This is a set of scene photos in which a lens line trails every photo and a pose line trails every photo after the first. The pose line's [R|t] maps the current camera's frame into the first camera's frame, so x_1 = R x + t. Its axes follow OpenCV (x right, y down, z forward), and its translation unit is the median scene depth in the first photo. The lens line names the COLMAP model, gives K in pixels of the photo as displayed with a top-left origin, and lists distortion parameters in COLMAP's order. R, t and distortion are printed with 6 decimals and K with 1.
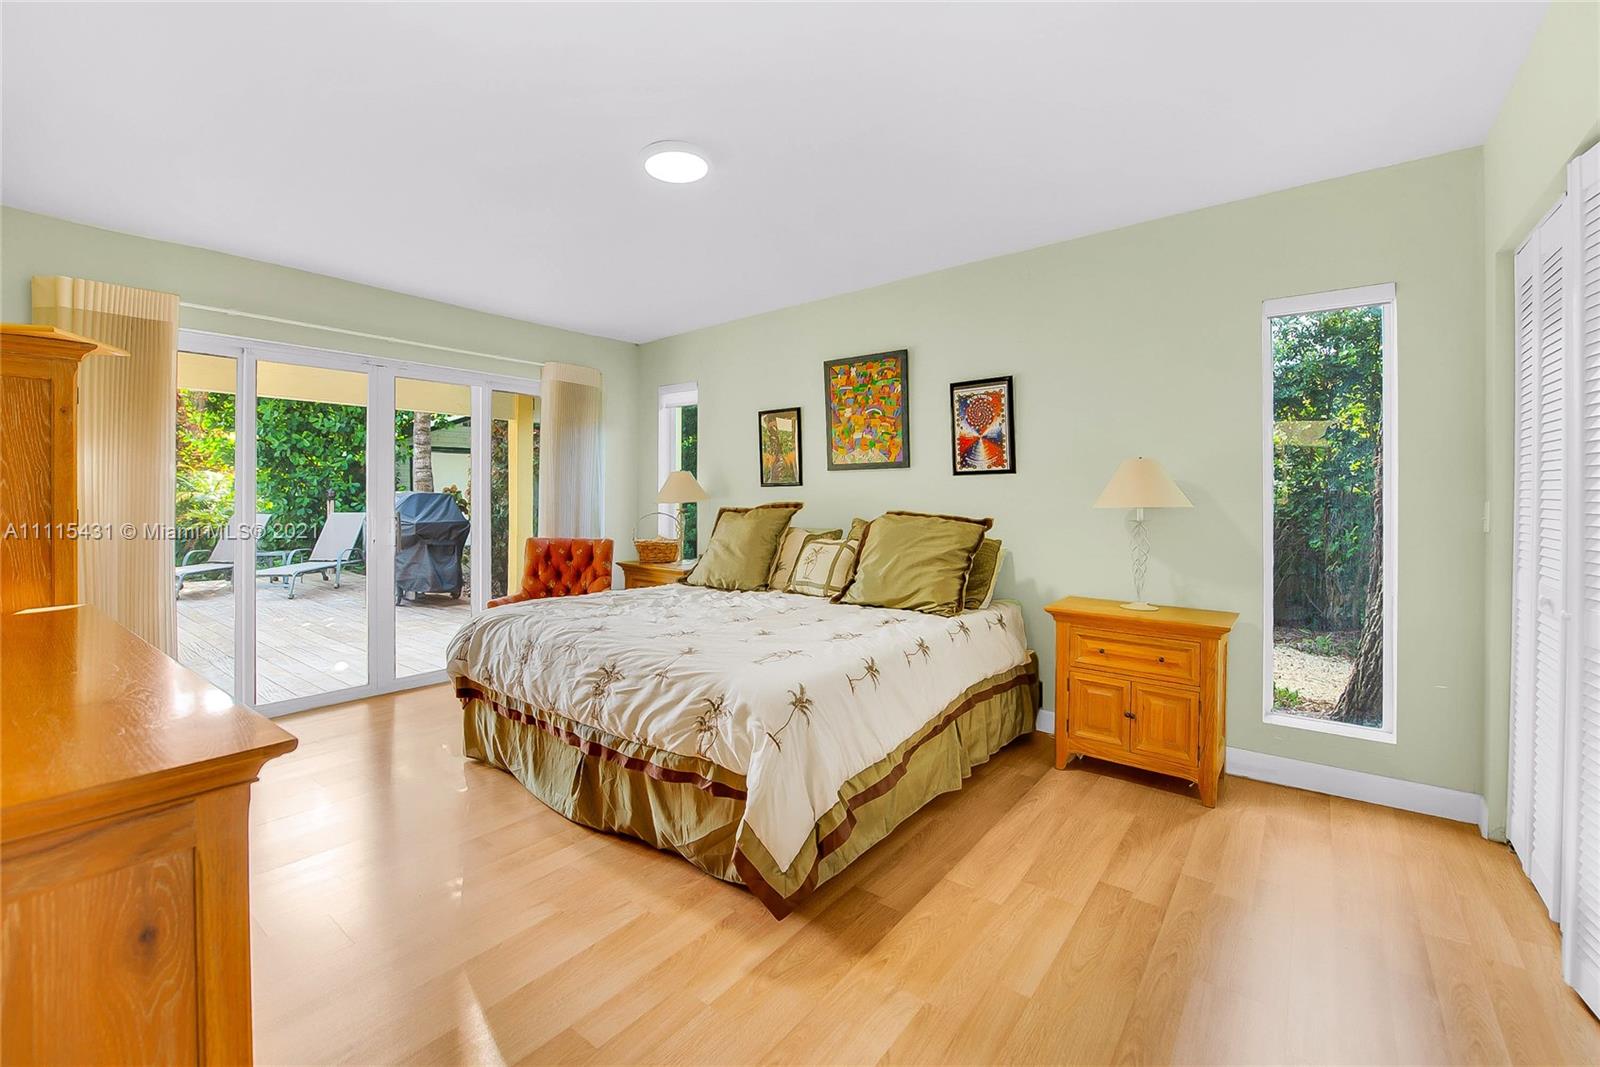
lens RADIAL K [[653.9, 0, 798.0], [0, 653.9, 527.8], [0, 0, 1]] dist [-0.004008, -0.000451]
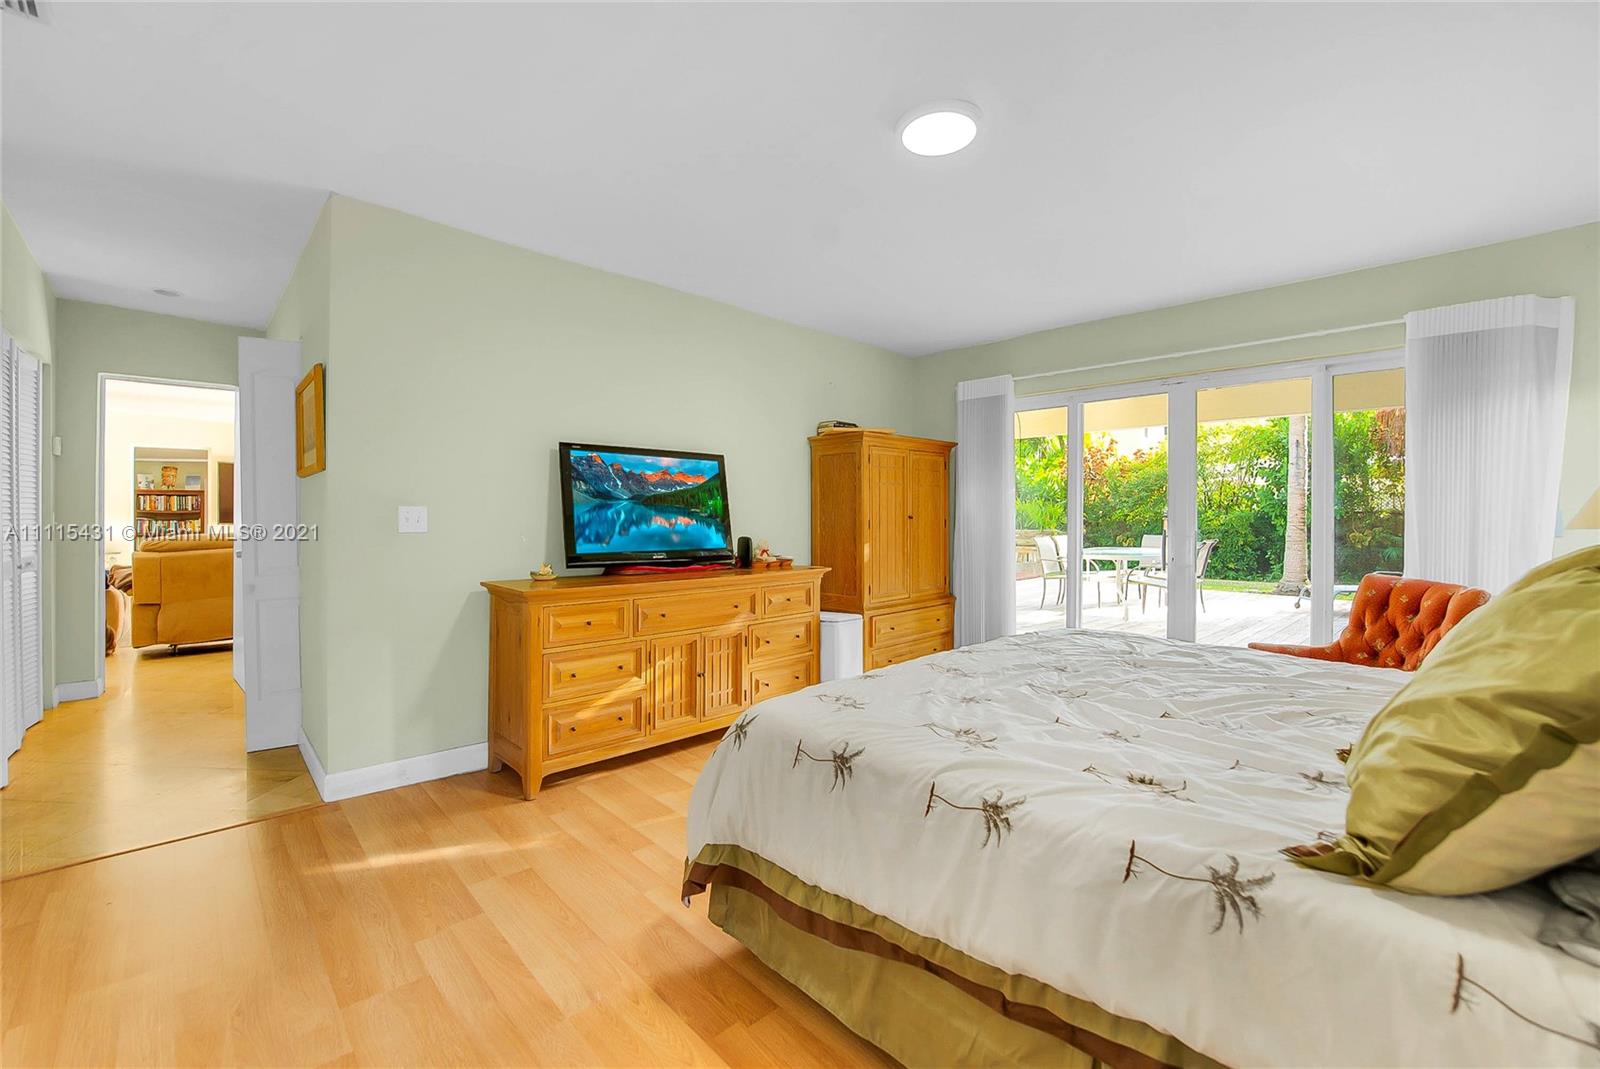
lens RADIAL K [[674.6, 0, 797.2], [0, 674.6, 526.8], [0, 0, 1]] dist [-0.000982, -0.000337]
pose [[-0.148433, 0.015156, -0.988806, 0.762283], [-0.054992, 0.998209, 0.023555, -0.034626], [0.987392, 0.057872, -0.147334, 0.974988]]
